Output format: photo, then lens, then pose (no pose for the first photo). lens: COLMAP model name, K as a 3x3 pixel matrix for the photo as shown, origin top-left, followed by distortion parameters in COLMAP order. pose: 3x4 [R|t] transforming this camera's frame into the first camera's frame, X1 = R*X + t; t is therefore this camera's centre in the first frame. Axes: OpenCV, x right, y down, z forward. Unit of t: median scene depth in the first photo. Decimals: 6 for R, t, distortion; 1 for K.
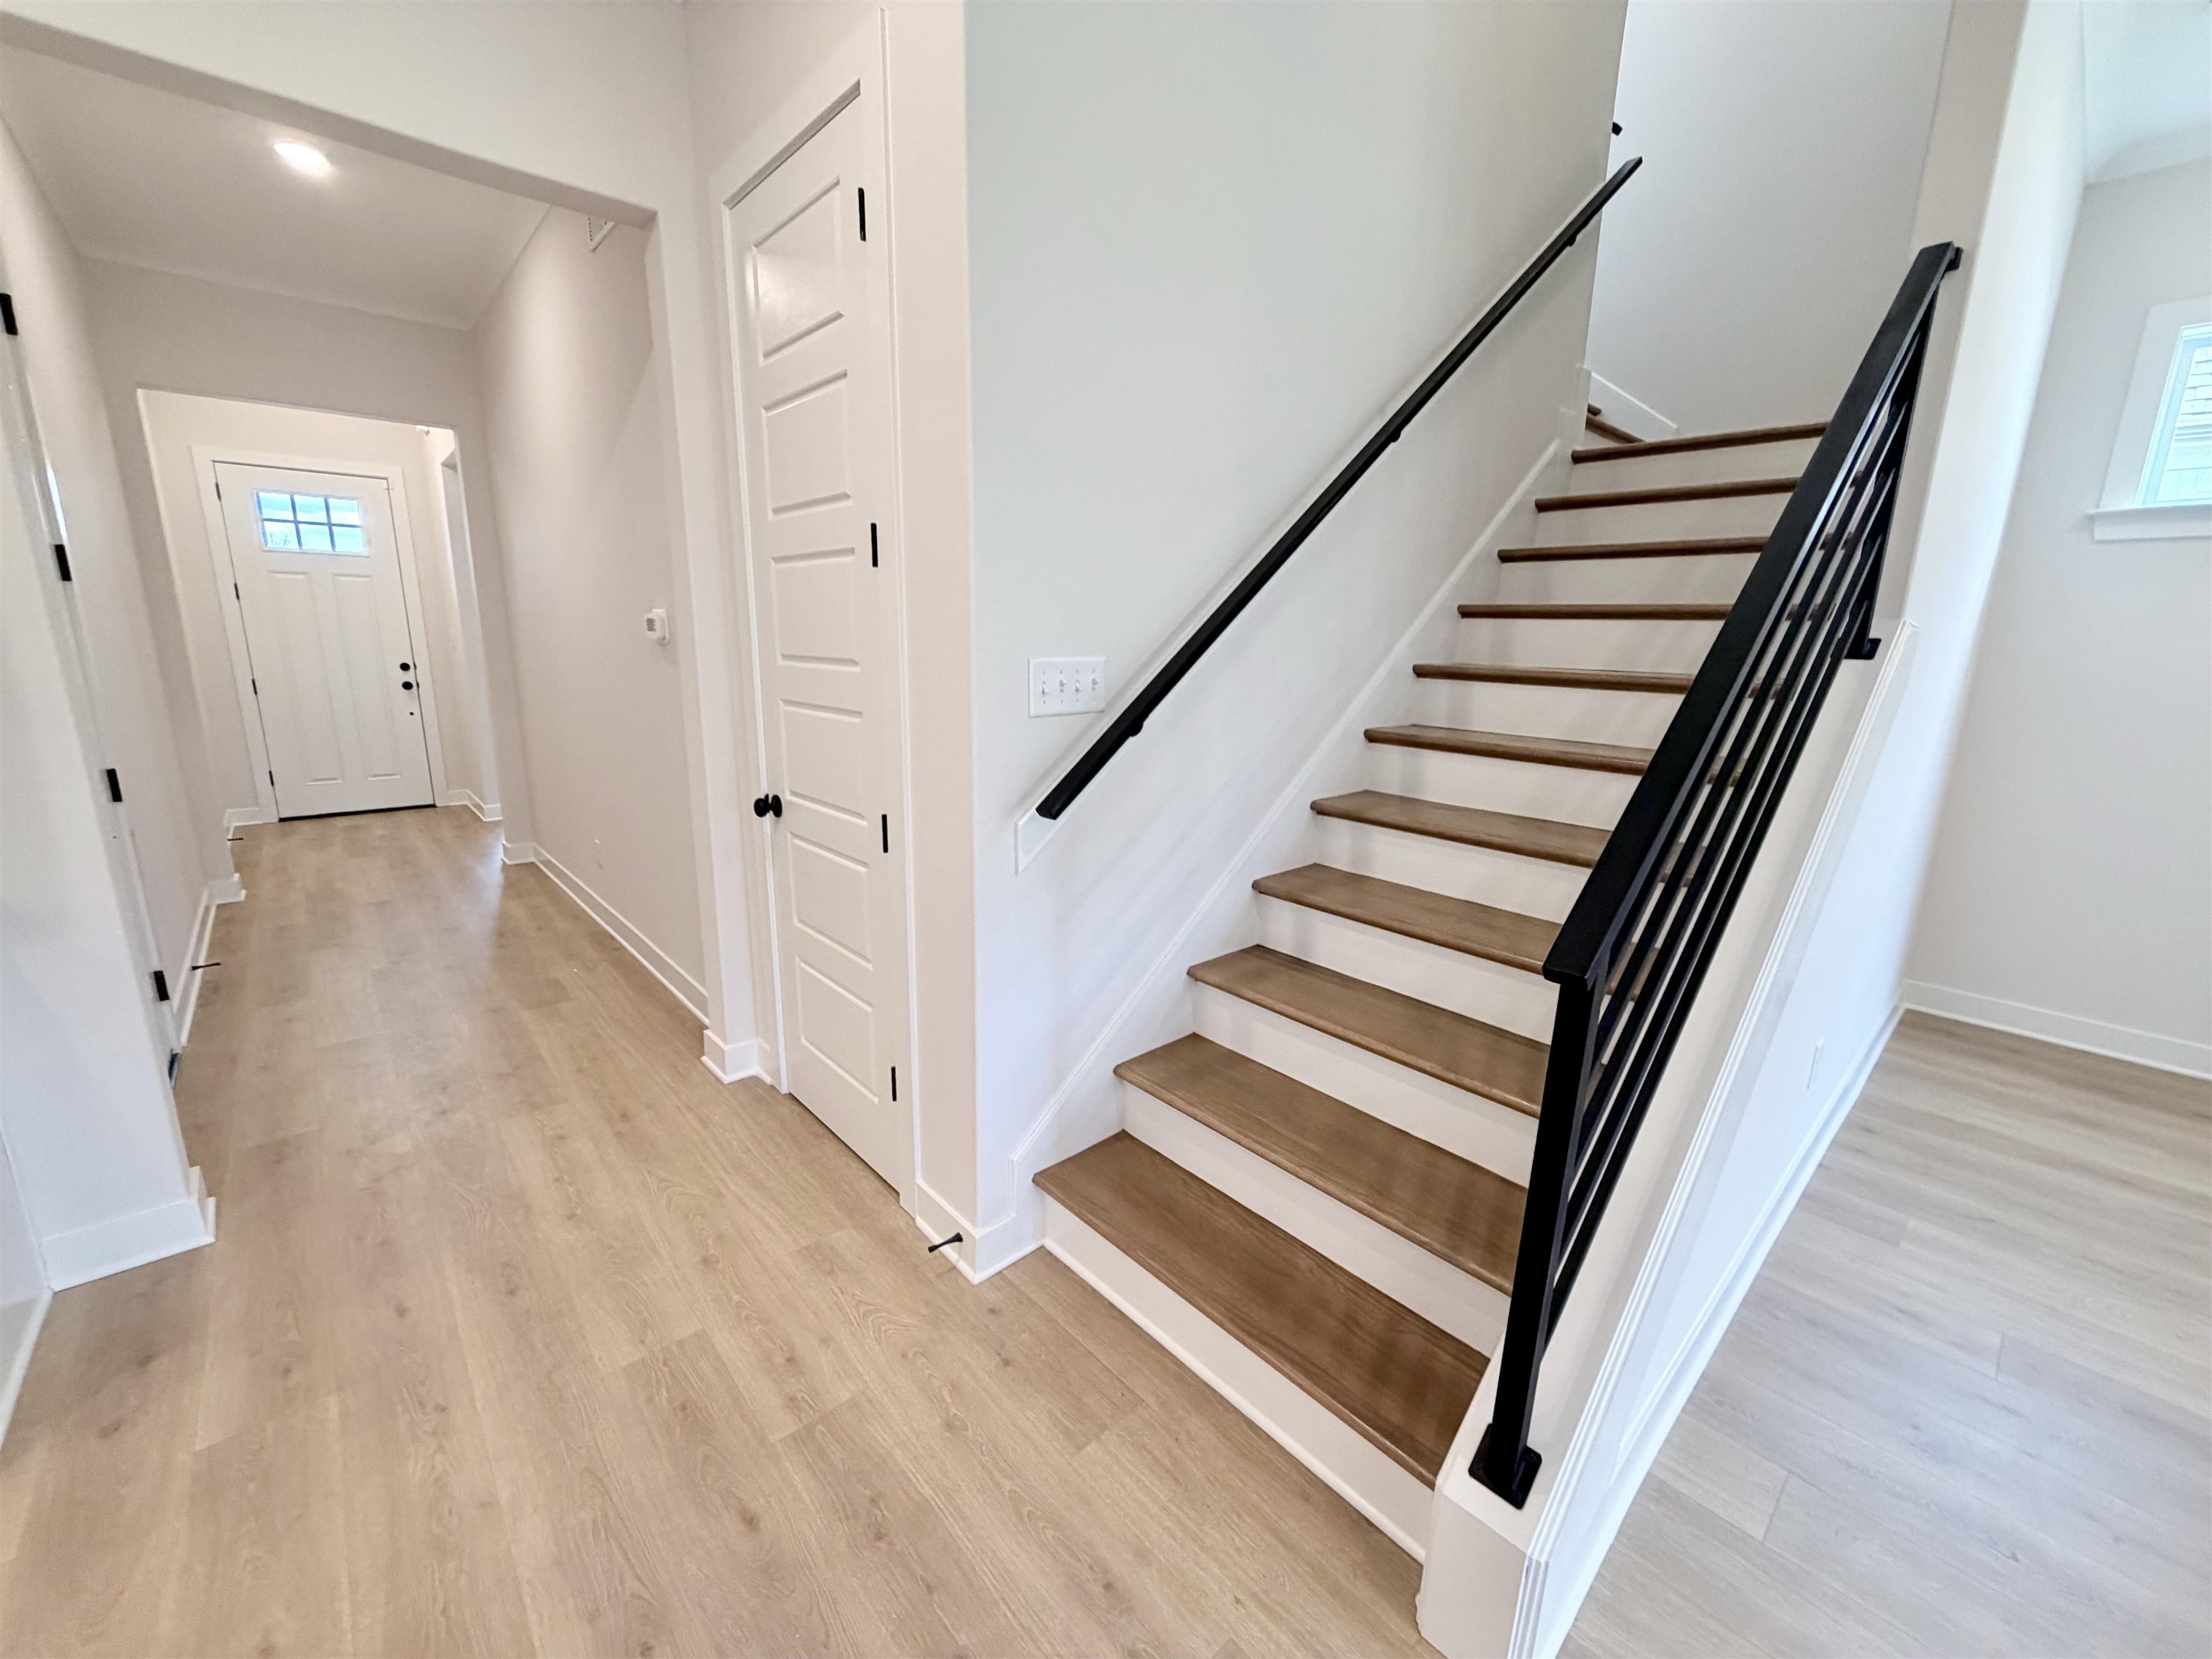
lens RADIAL K [[880.6, 0, 1104.2], [0, 880.6, 827.9], [0, 0, 1]] dist [0.001000, -0.000105]
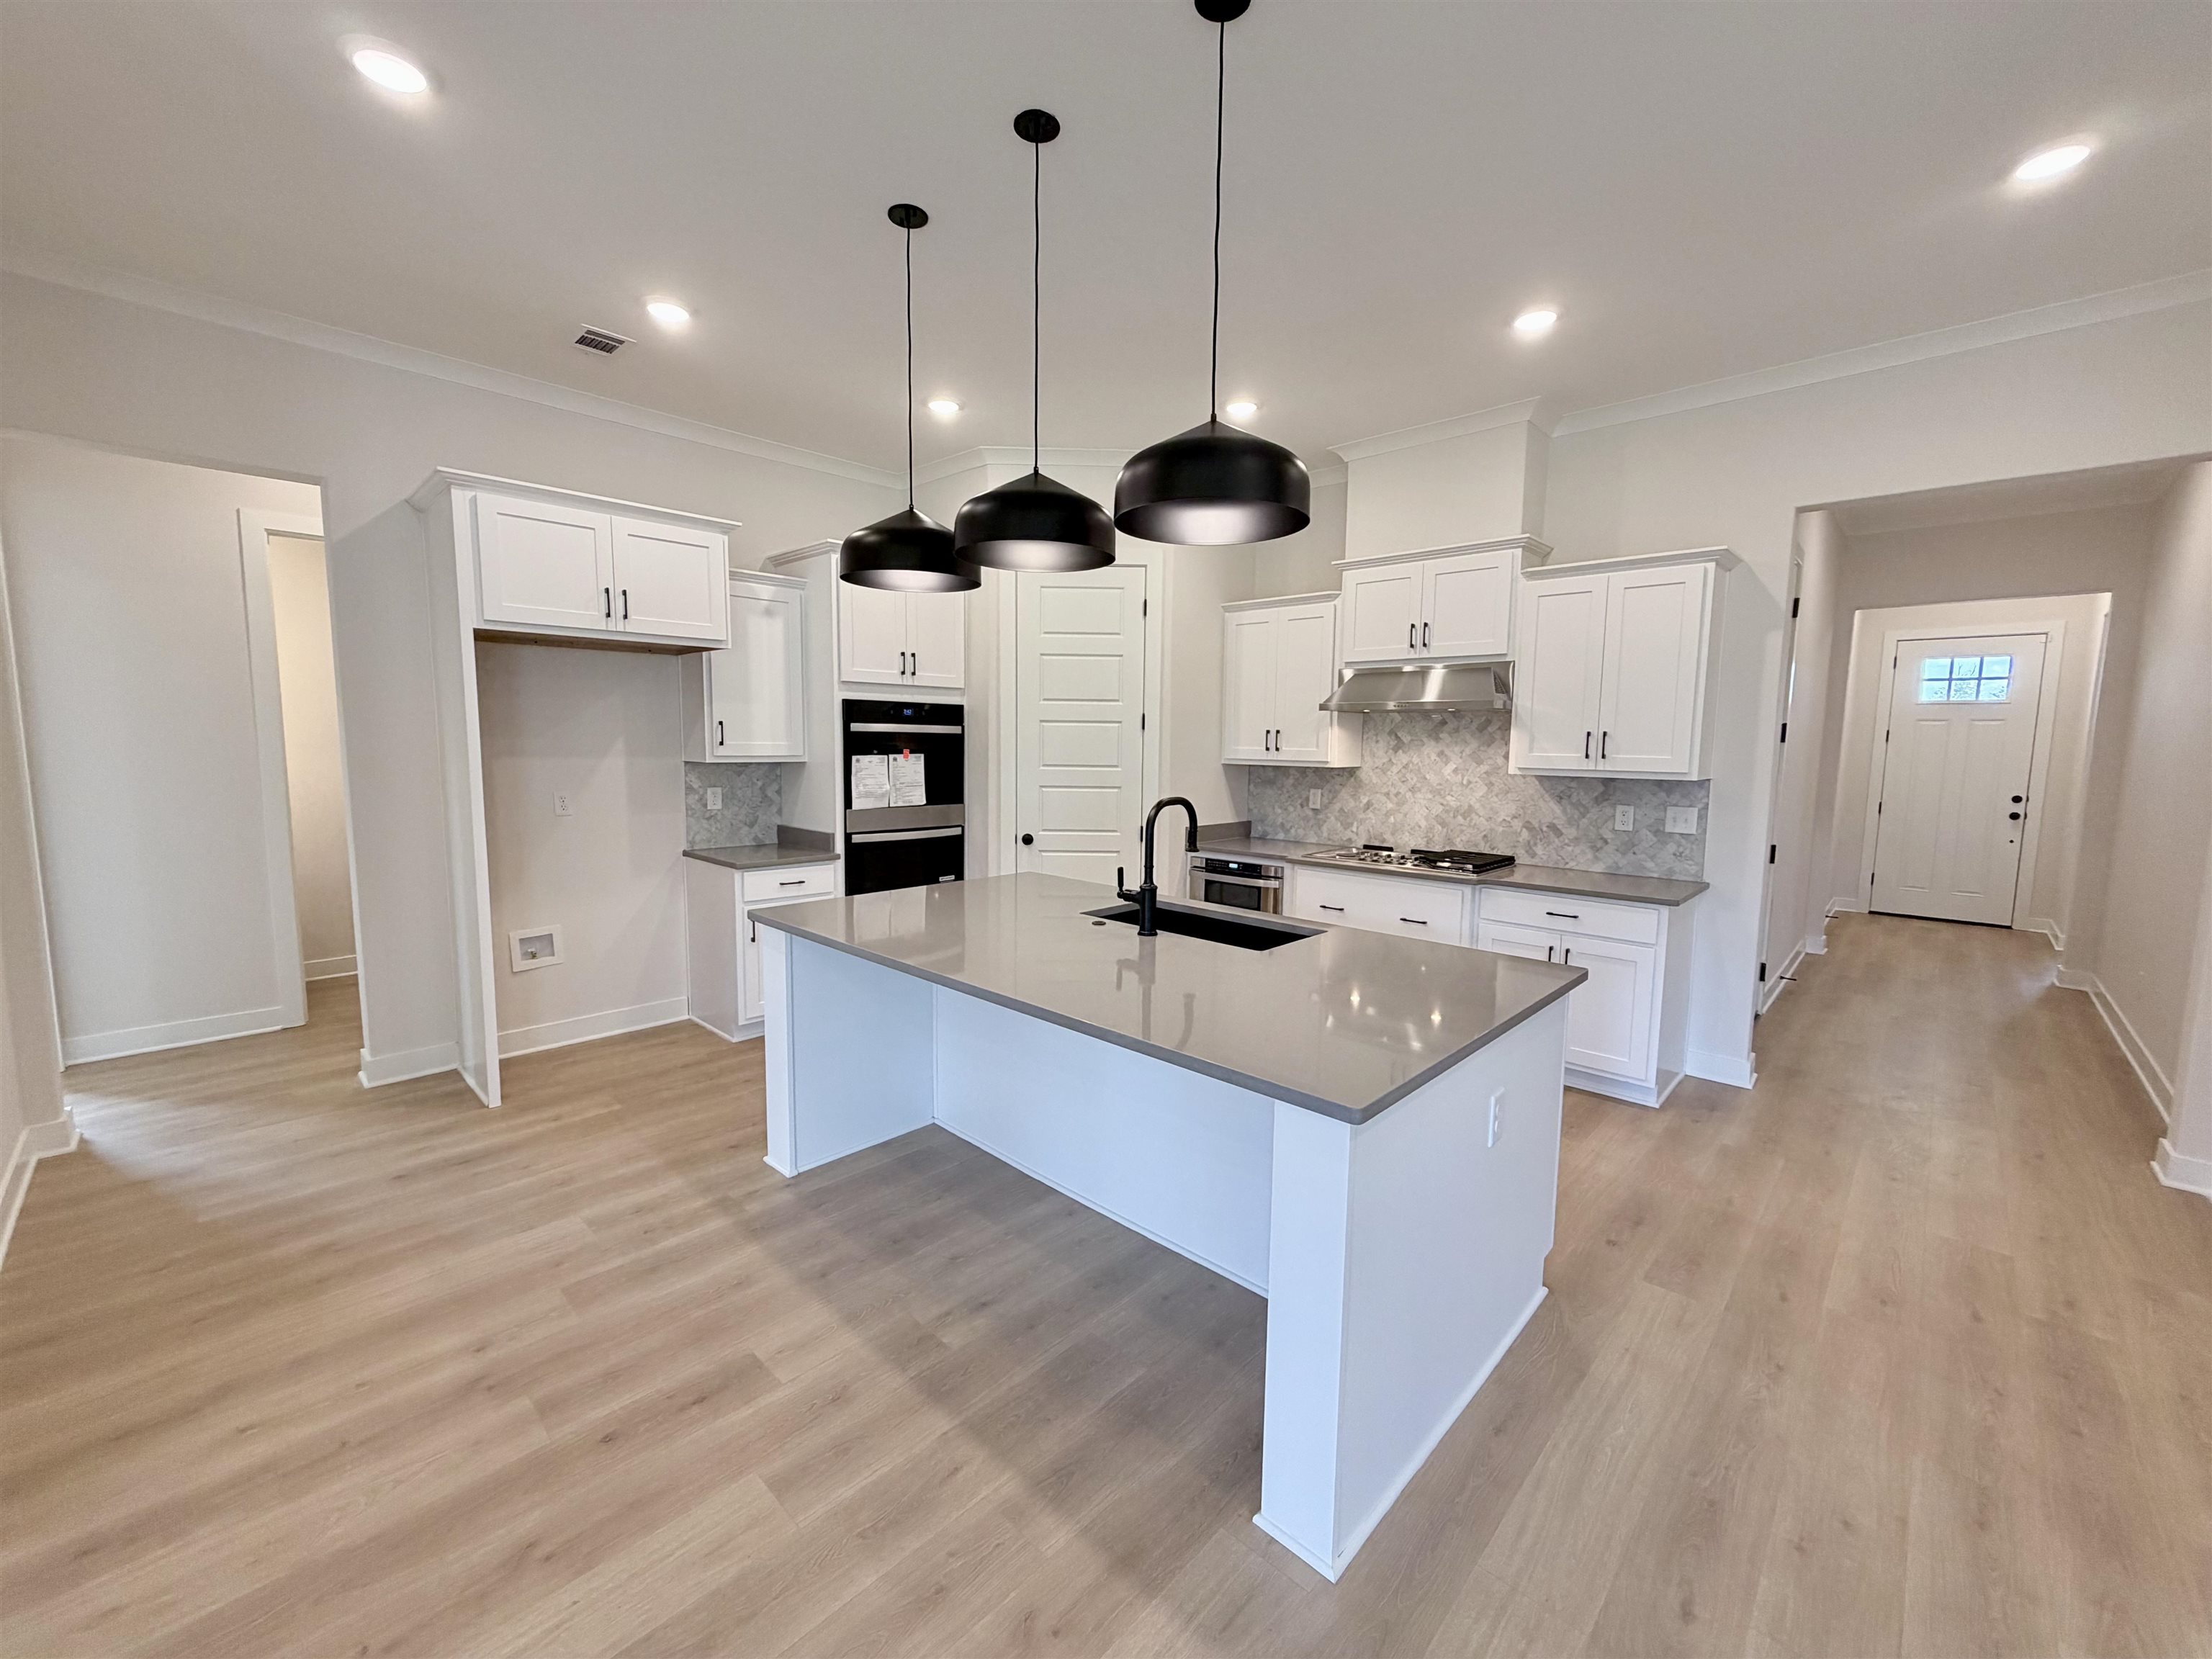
lens RADIAL K [[880.6, 0, 1104.2], [0, 880.6, 827.9], [0, 0, 1]] dist [0.001000, -0.000105]
pose [[0.071955, 0.084635, -0.993811, 0.420275], [-0.226098, 0.971839, 0.066394, 0.069027], [0.971443, 0.219921, 0.089064, -0.372777]]
